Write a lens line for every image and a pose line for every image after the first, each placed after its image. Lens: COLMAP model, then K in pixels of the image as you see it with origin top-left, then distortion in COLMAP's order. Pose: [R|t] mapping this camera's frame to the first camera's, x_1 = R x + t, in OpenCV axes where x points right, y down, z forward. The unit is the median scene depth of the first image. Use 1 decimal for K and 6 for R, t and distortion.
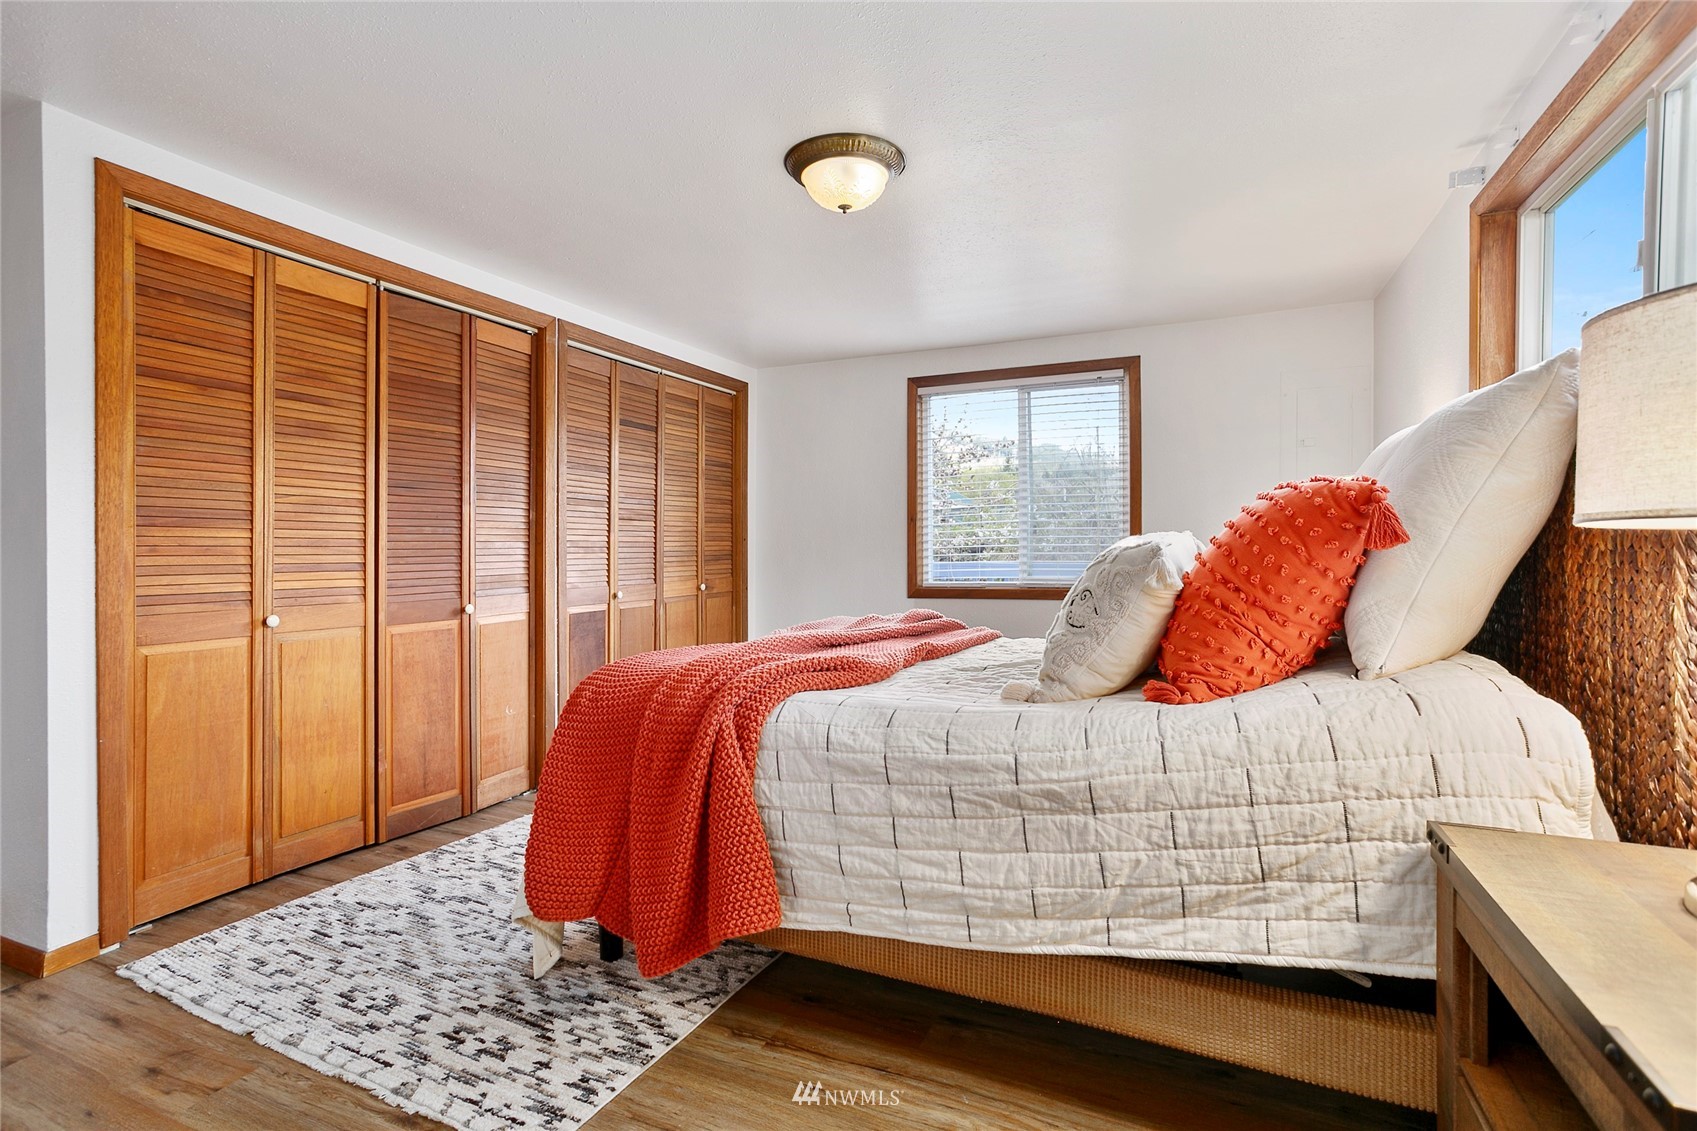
lens RADIAL K [[800.5, 0, 851.1], [0, 800.5, 559.8], [0, 0, 1]] dist [-0.011873, 0.000863]
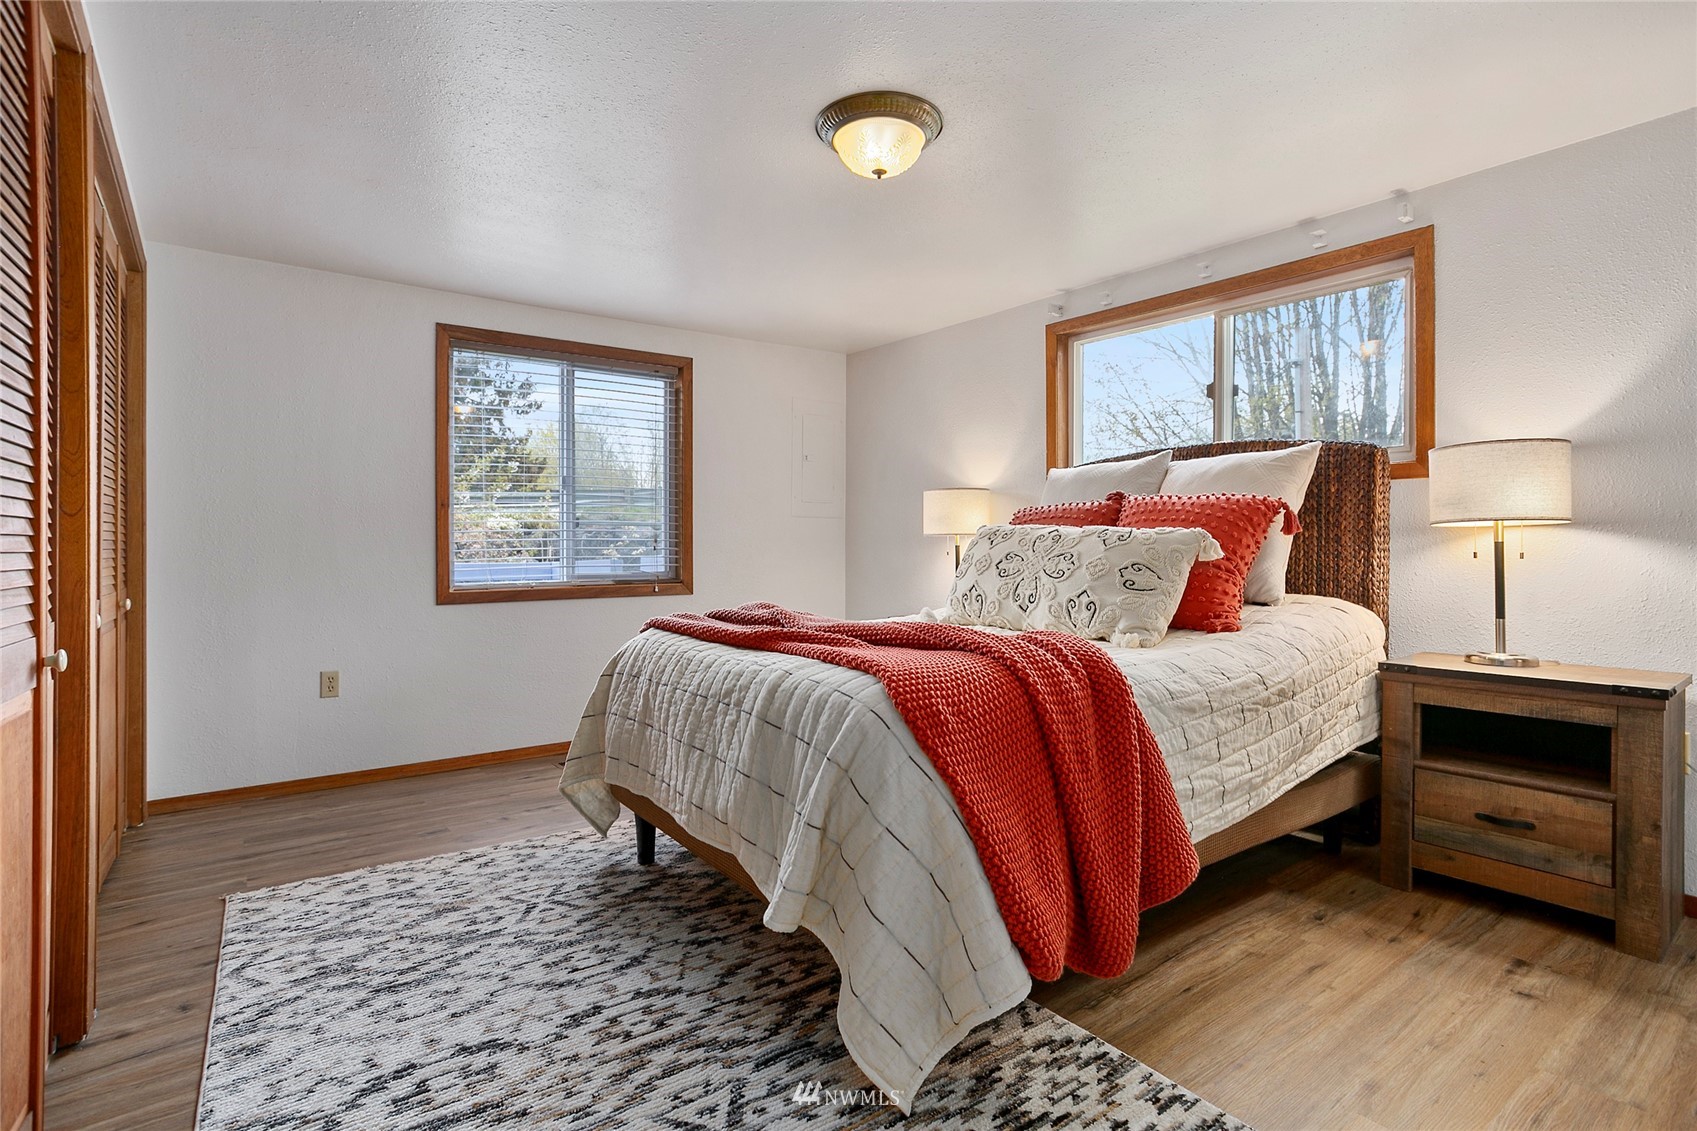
lens RADIAL K [[800.5, 0, 858.0], [0, 800.5, 558.3], [0, 0, 1]] dist [-0.011873, 0.000863]
pose [[0.488688, -0.005915, 0.872439, -1.185034], [0.013663, 0.999906, -0.000874, 0.024406], [-0.872352, 0.012348, 0.488723, 0.771743]]
